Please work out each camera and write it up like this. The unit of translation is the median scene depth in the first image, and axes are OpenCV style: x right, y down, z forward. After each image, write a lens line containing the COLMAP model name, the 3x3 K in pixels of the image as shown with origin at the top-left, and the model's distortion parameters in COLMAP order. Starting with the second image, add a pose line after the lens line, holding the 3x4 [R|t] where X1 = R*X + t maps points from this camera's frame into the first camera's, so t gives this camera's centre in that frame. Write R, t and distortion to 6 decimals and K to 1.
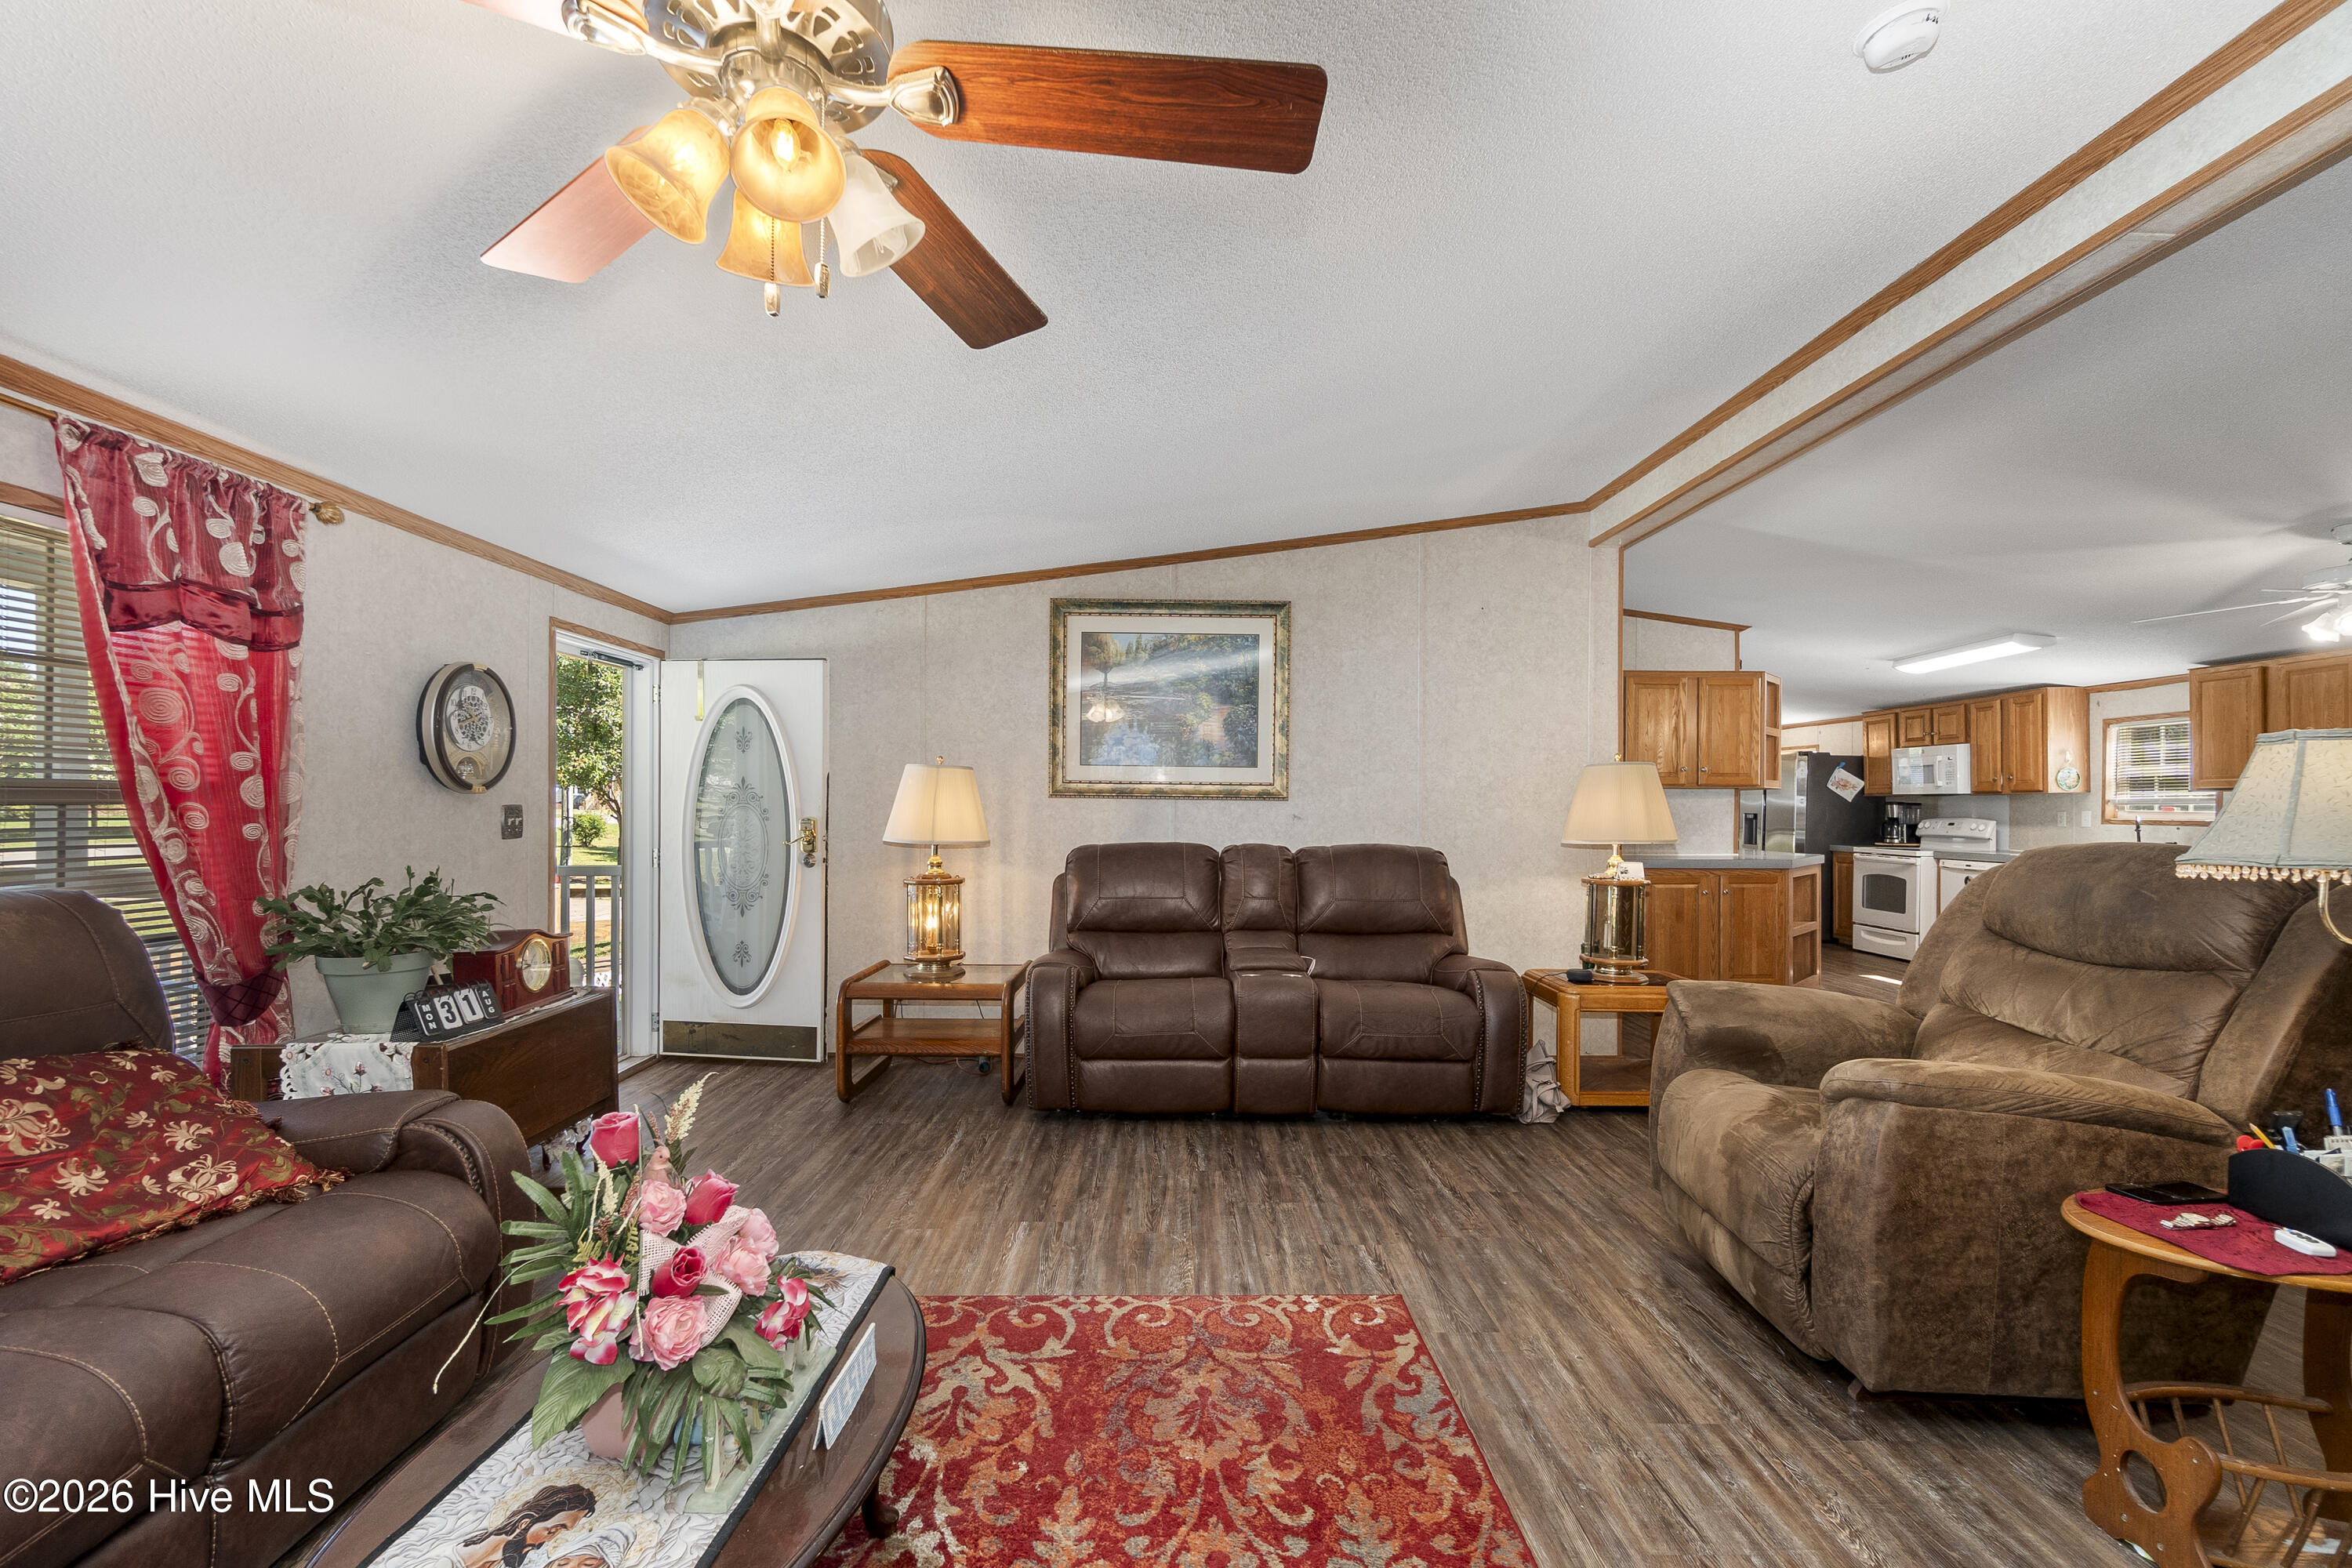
lens RADIAL K [[1022.3, 0, 1167.0], [0, 1022.3, 802.4], [0, 0, 1]] dist [-0.000709, 0.000178]
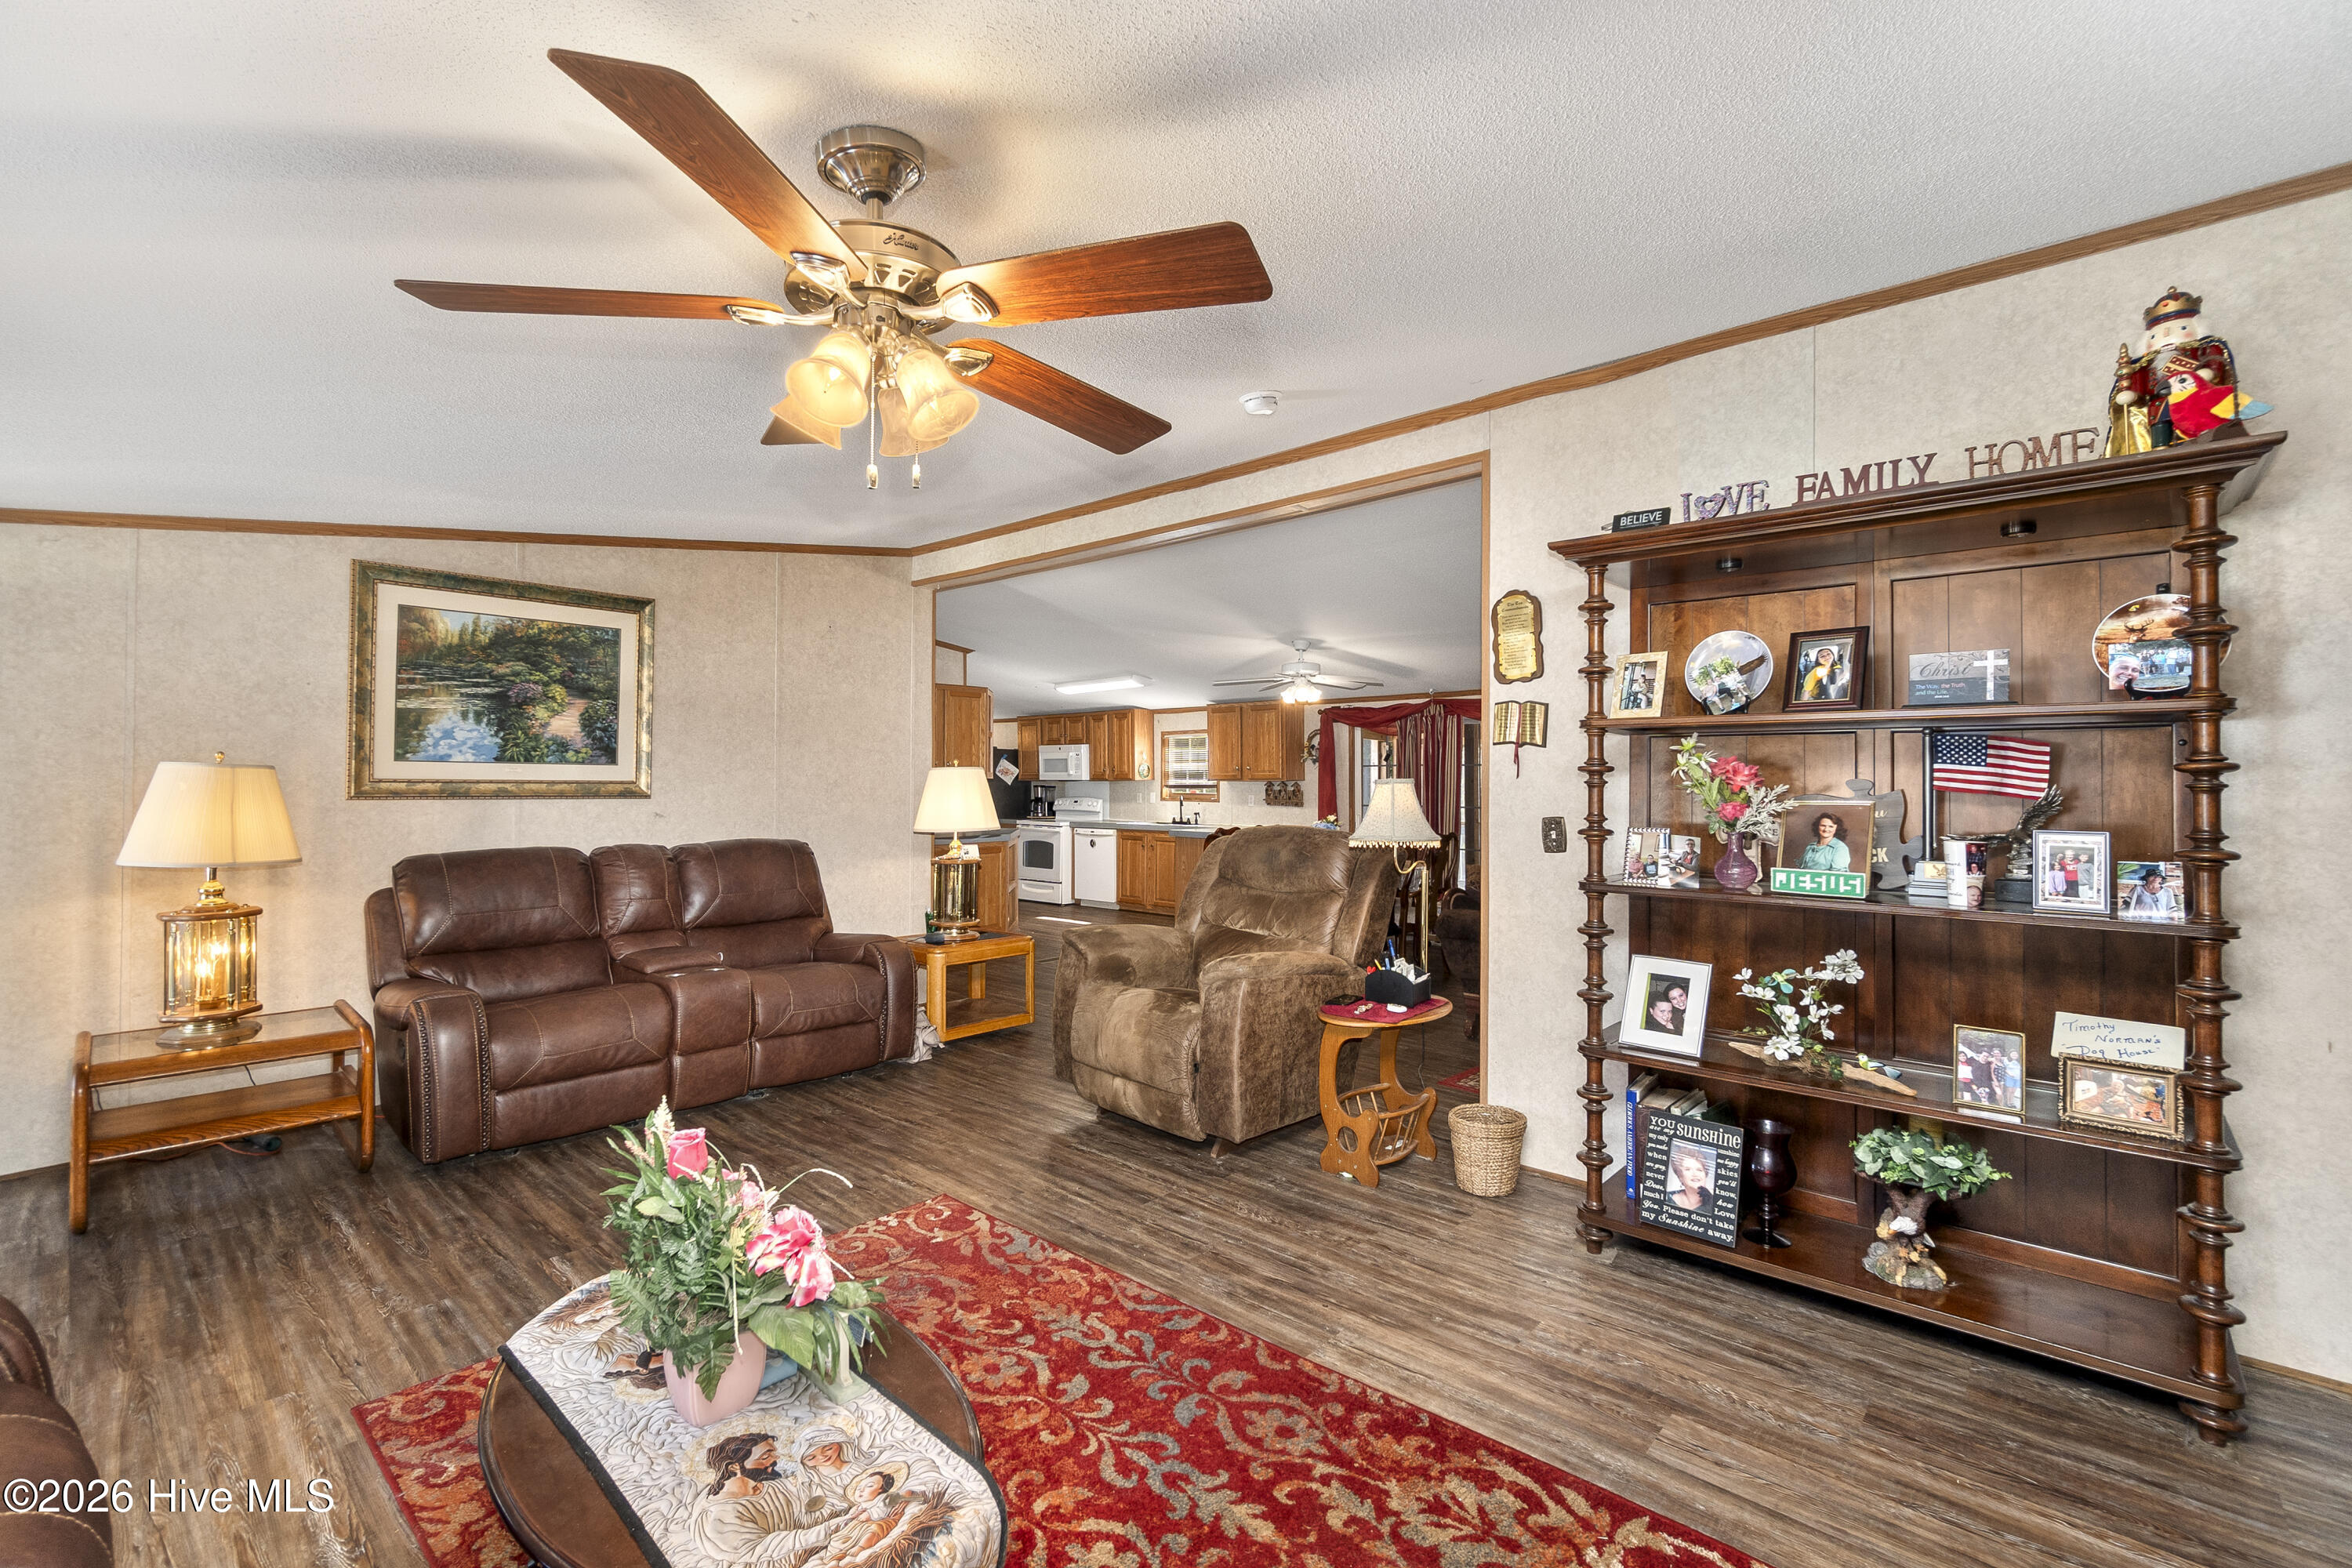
lens RADIAL K [[1018.7, 0, 1174.9], [0, 1018.7, 757.5], [0, 0, 1]] dist [-0.004044, -0.000306]
pose [[0.673056, 0.012673, 0.739483, -0.301637], [-0.000100, 0.999855, -0.017044, -0.027855], [-0.739591, 0.011398, 0.672960, -0.051049]]
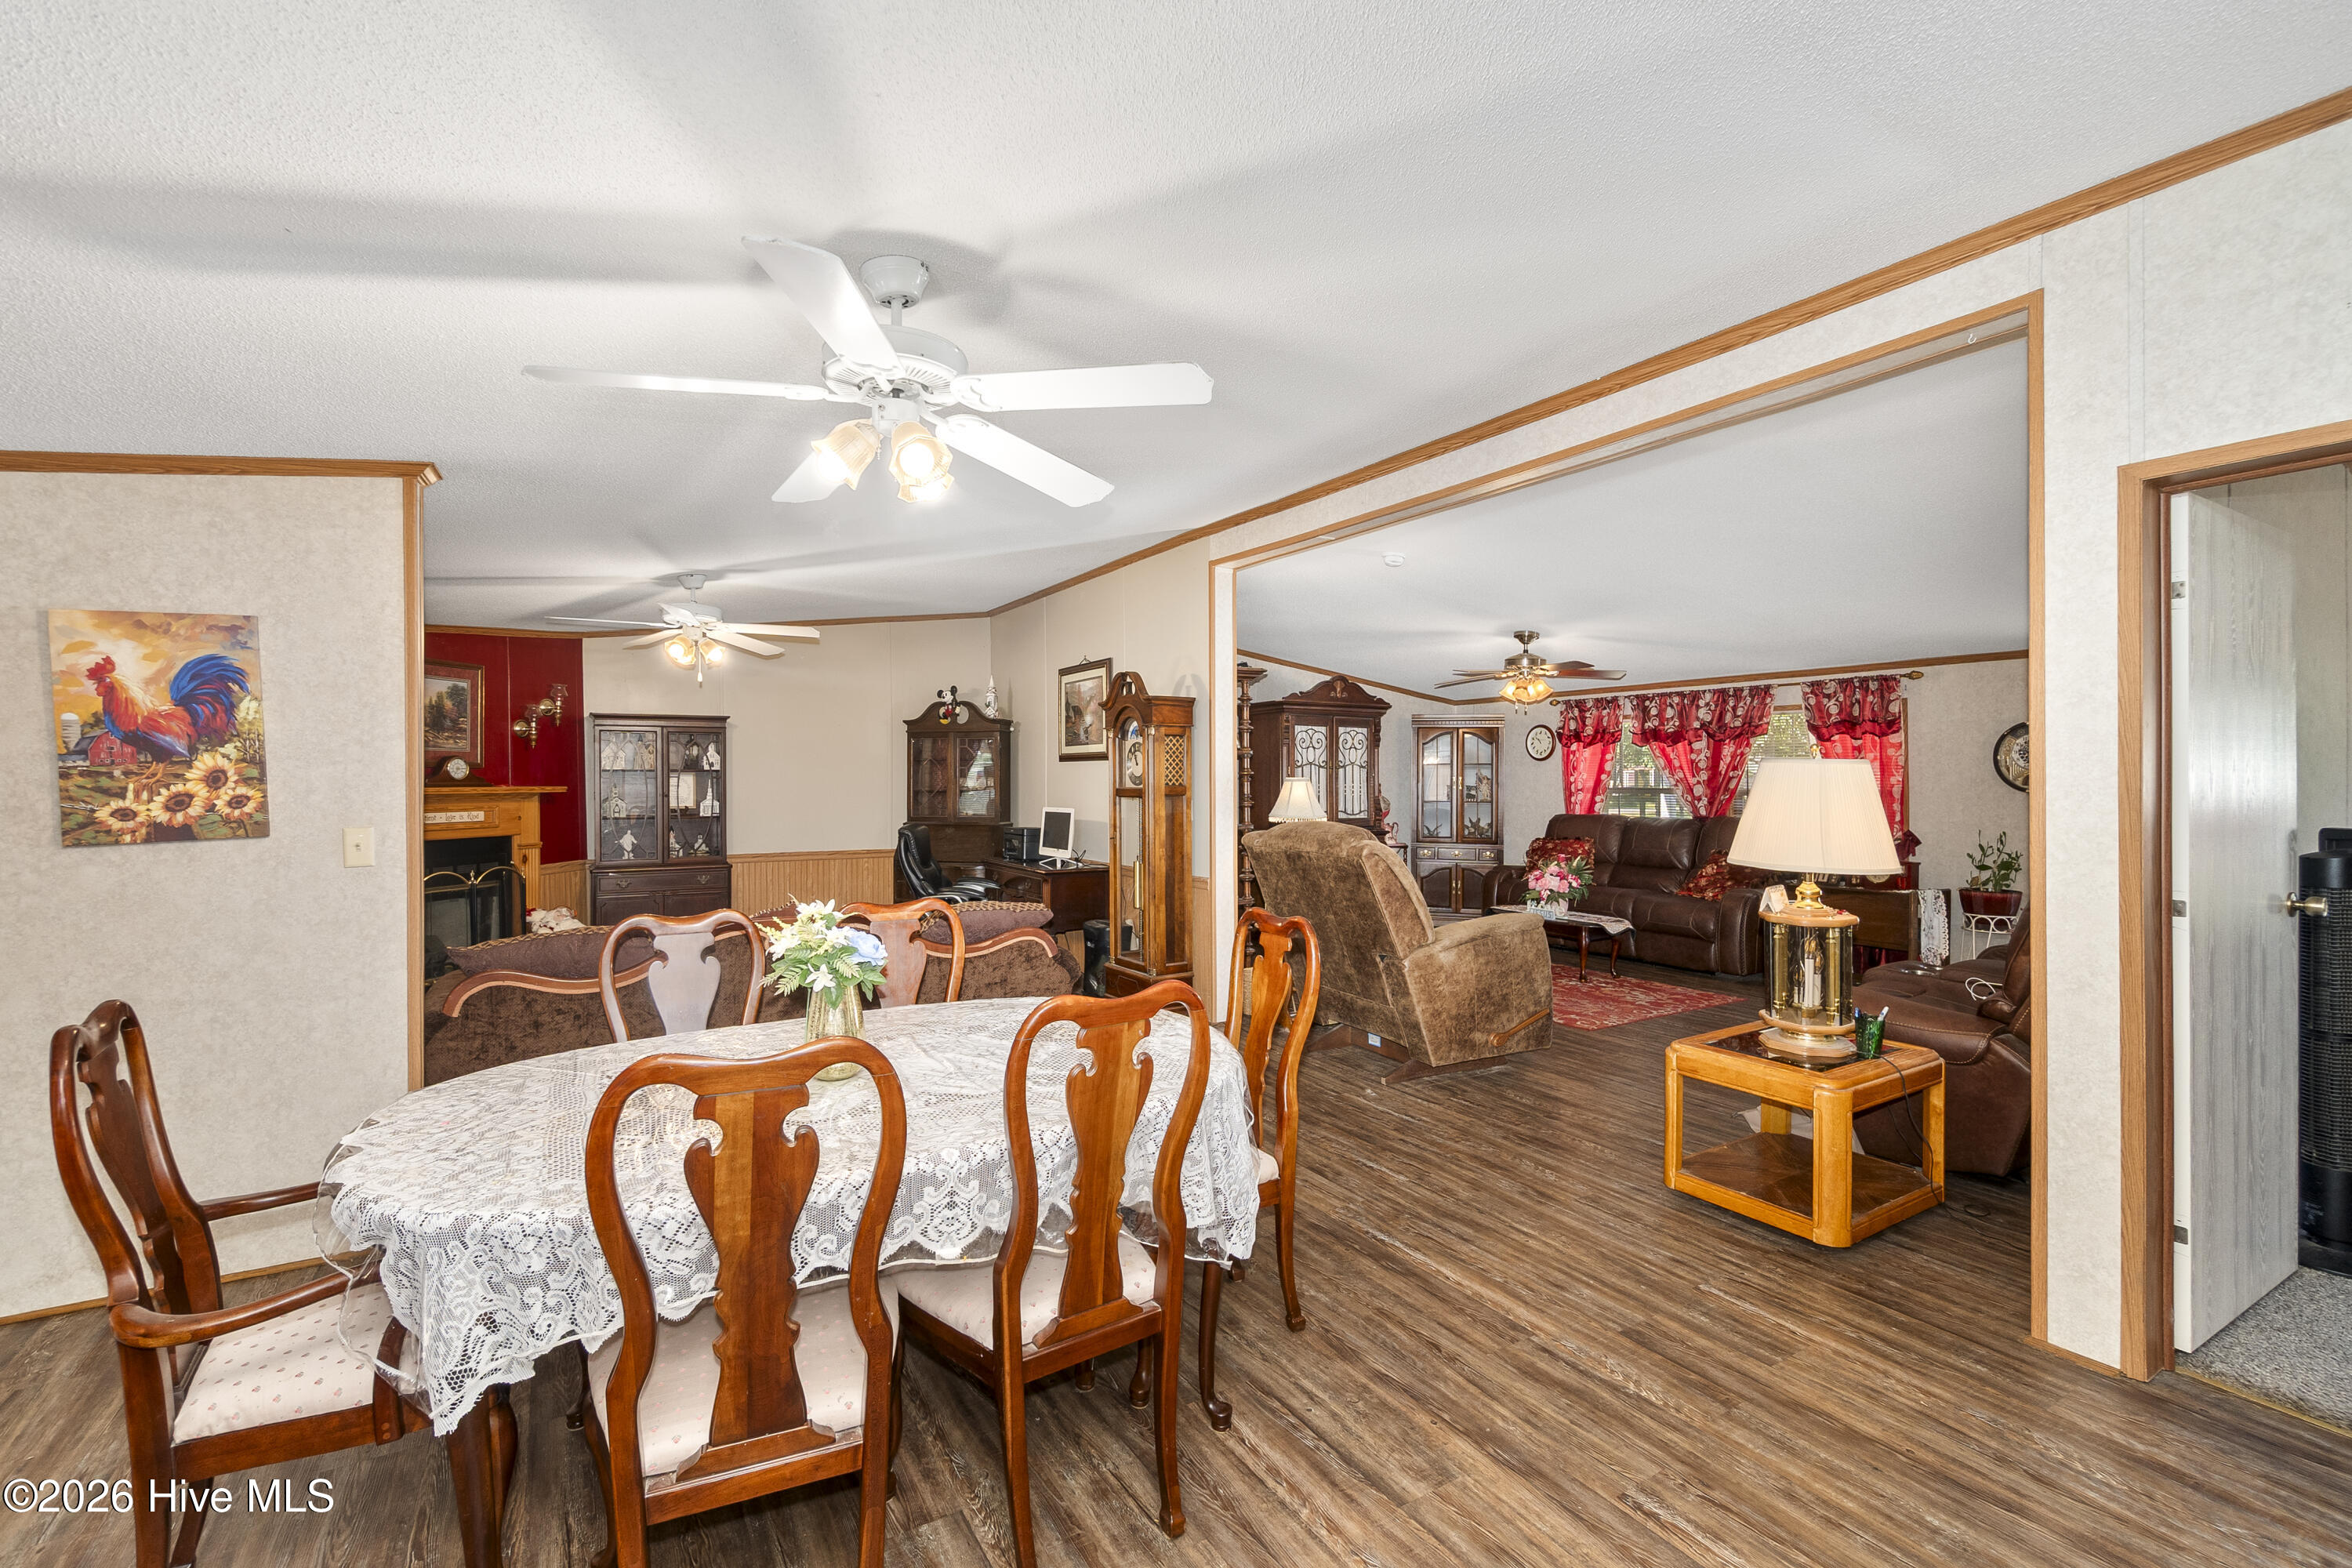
lens RADIAL K [[1014.9, 0, 1162.5], [0, 1014.9, 776.9], [0, 0, 1]] dist [-0.007660, 0.000661]
pose [[-0.863847, -0.005506, -0.503724, 1.159033], [-0.002953, 0.999978, -0.005868, -0.017984], [0.503746, -0.003581, -0.863845, 1.336700]]
